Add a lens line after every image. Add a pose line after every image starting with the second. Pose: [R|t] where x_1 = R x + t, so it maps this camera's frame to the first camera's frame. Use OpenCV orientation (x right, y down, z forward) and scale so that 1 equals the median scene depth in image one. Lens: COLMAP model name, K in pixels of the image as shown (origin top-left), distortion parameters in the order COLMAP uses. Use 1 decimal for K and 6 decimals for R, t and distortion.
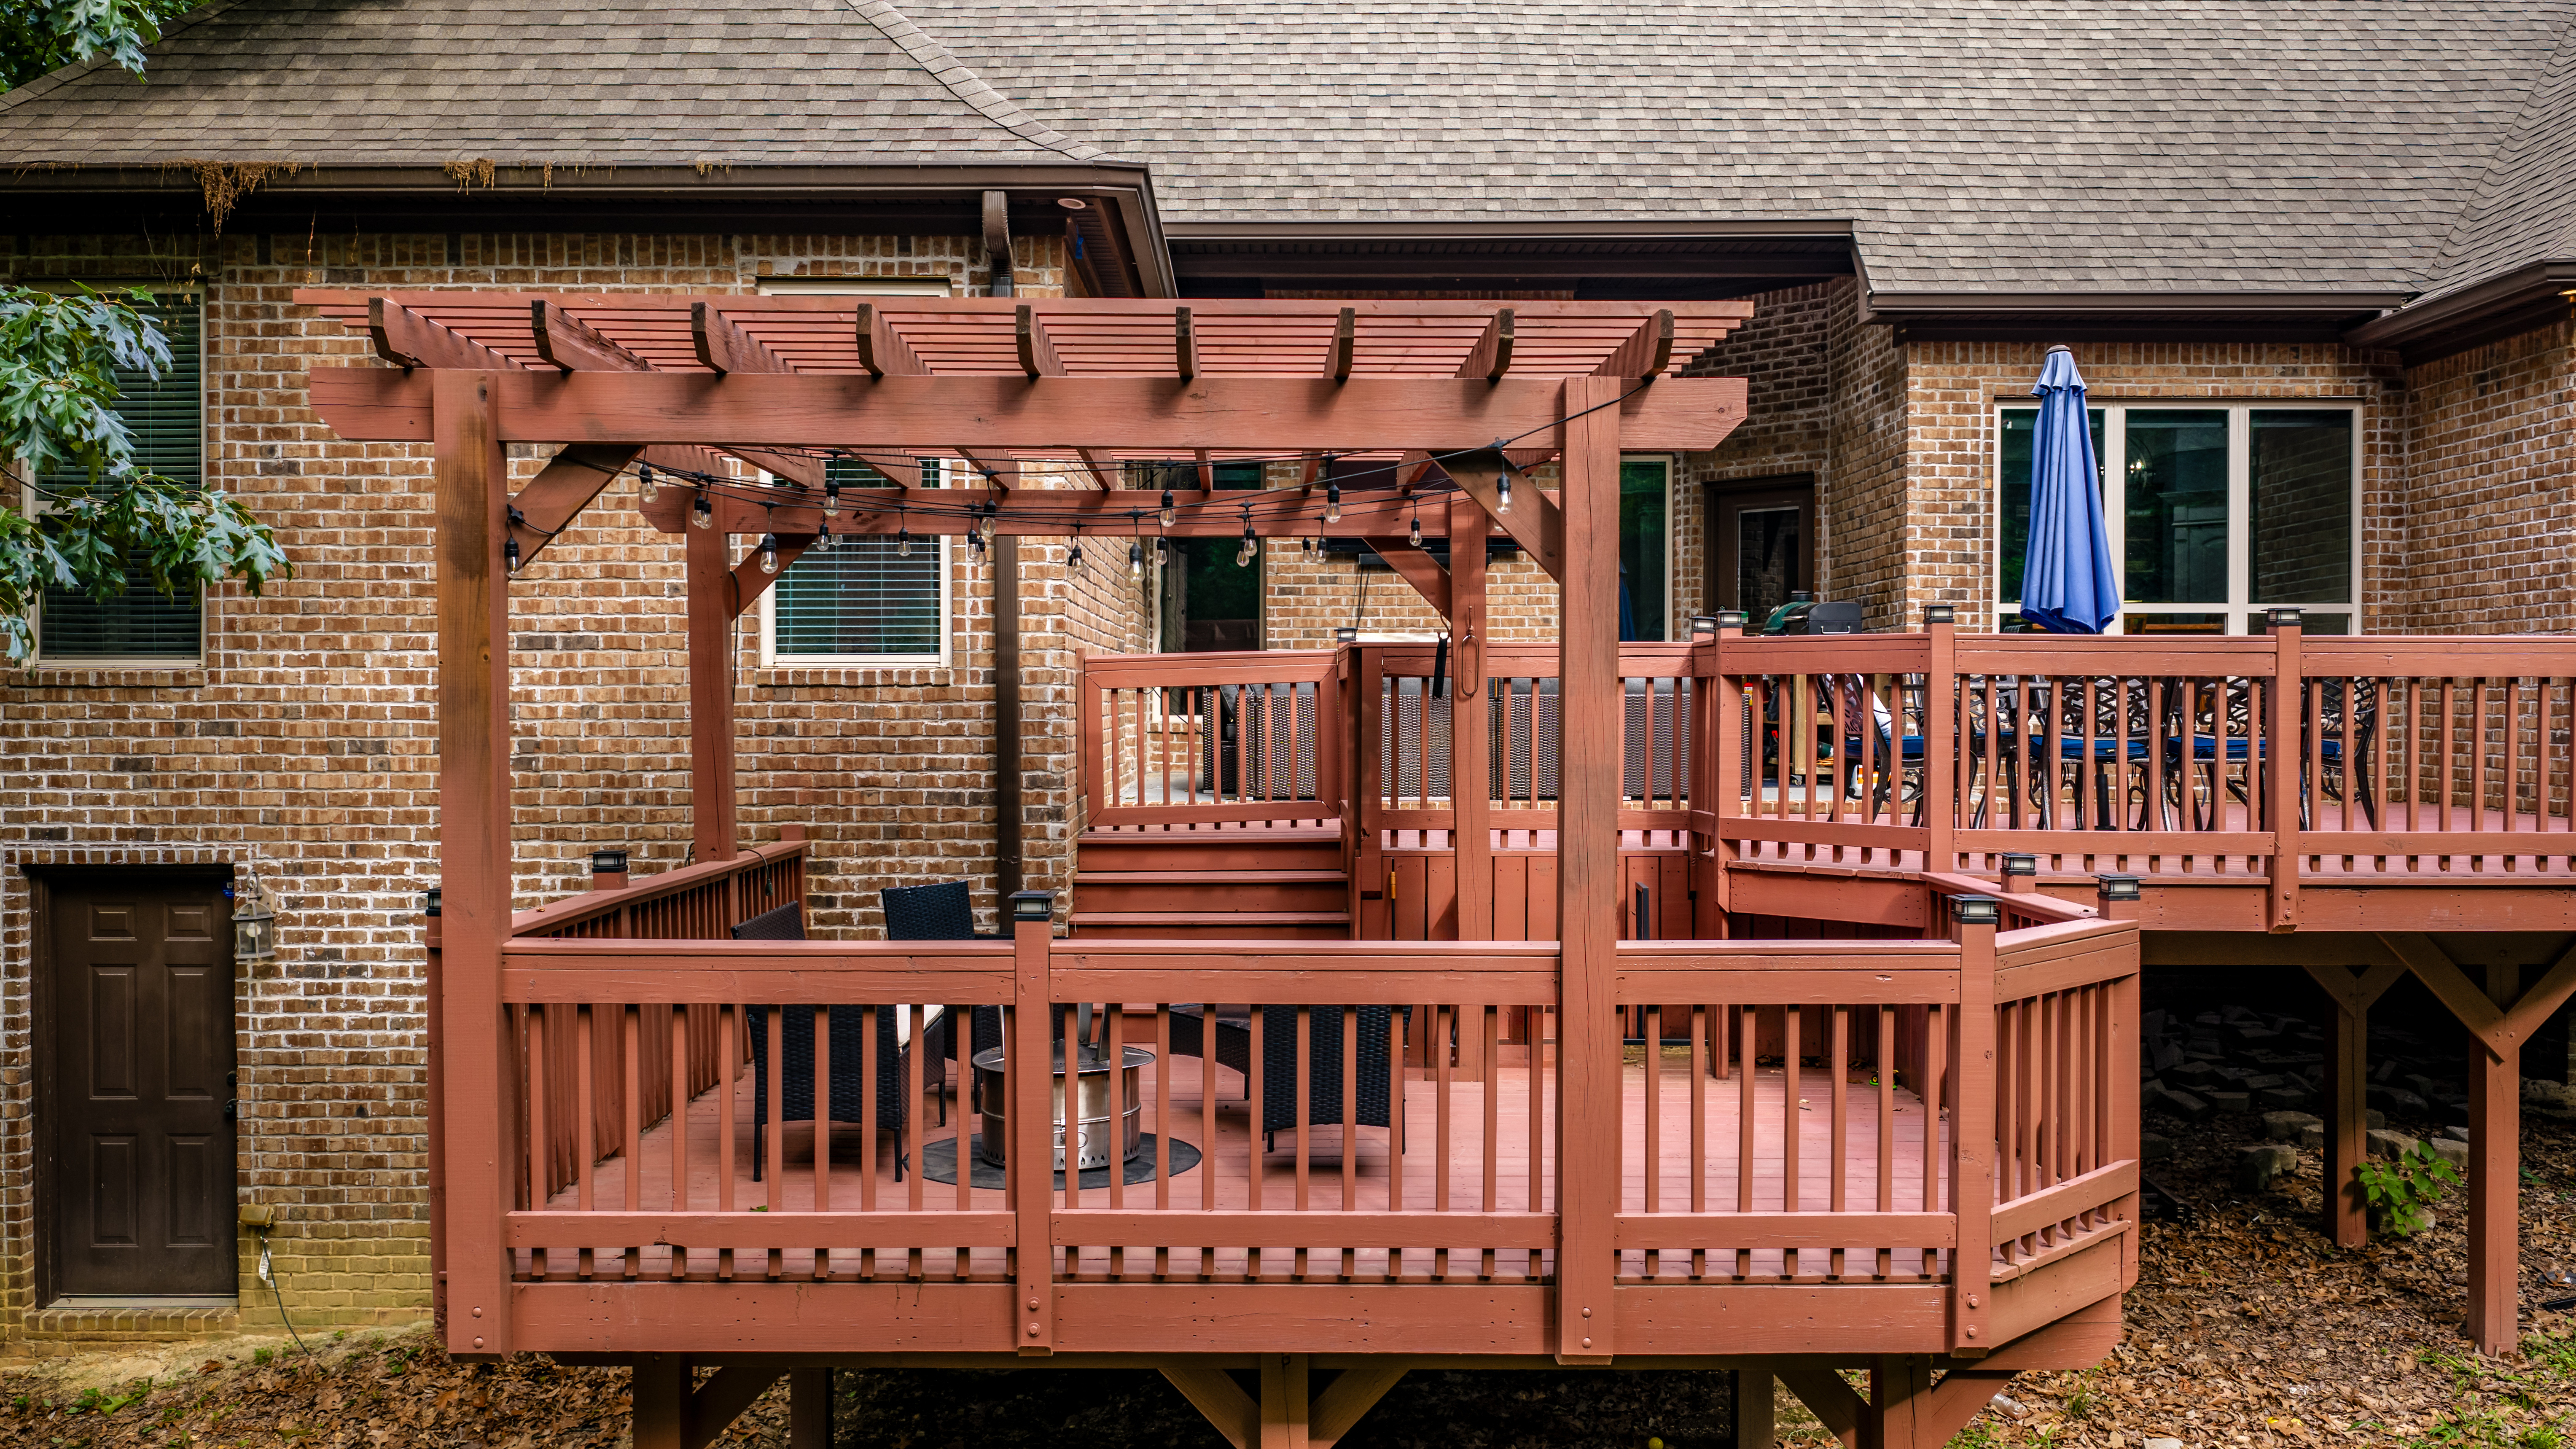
lens RADIAL K [[2130.6, 0, 1288.7], [0, 2130.6, 725.6], [0, 0, 1]] dist [-0.003727, -0.002021]
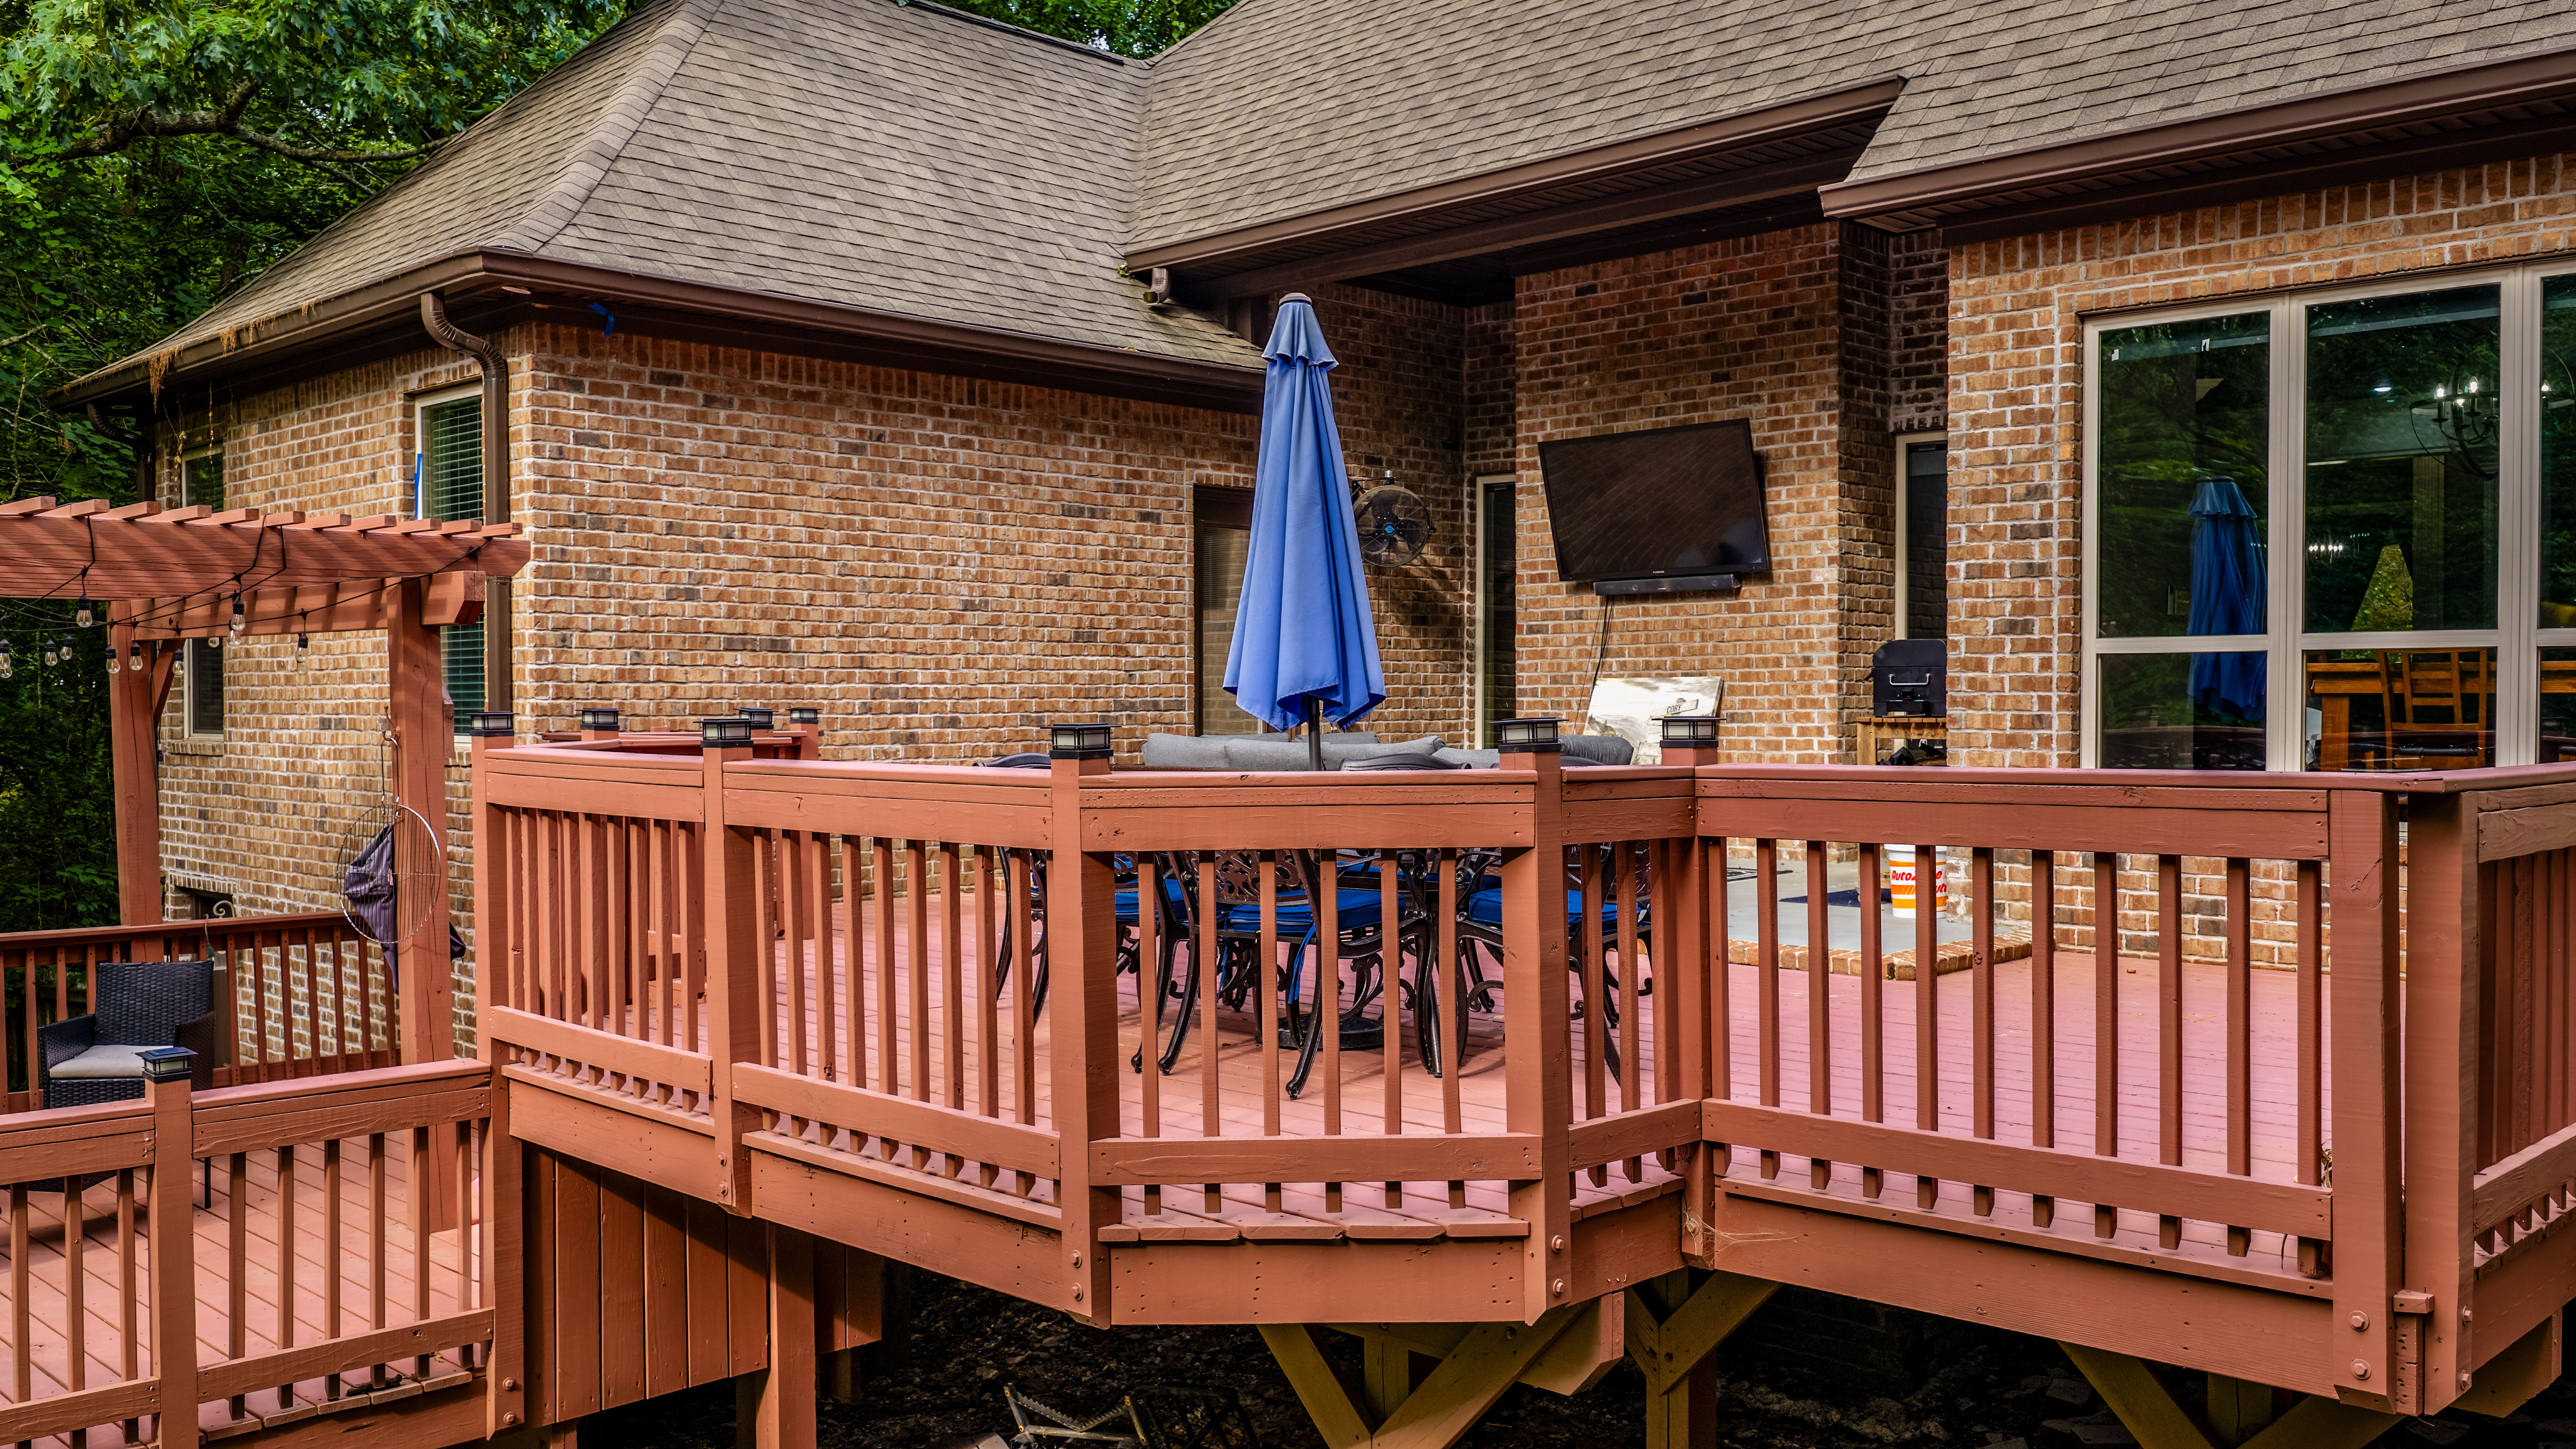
lens RADIAL K [[2130.7, 0, 1288.9], [0, 2130.7, 725.9], [0, 0, 1]] dist [-0.003727, -0.002021]
pose [[0.717184, 0.006855, -0.696851, 0.606693], [-0.004177, 0.999976, 0.005538, -0.034041], [0.696872, -0.001061, 0.717195, 0.379676]]
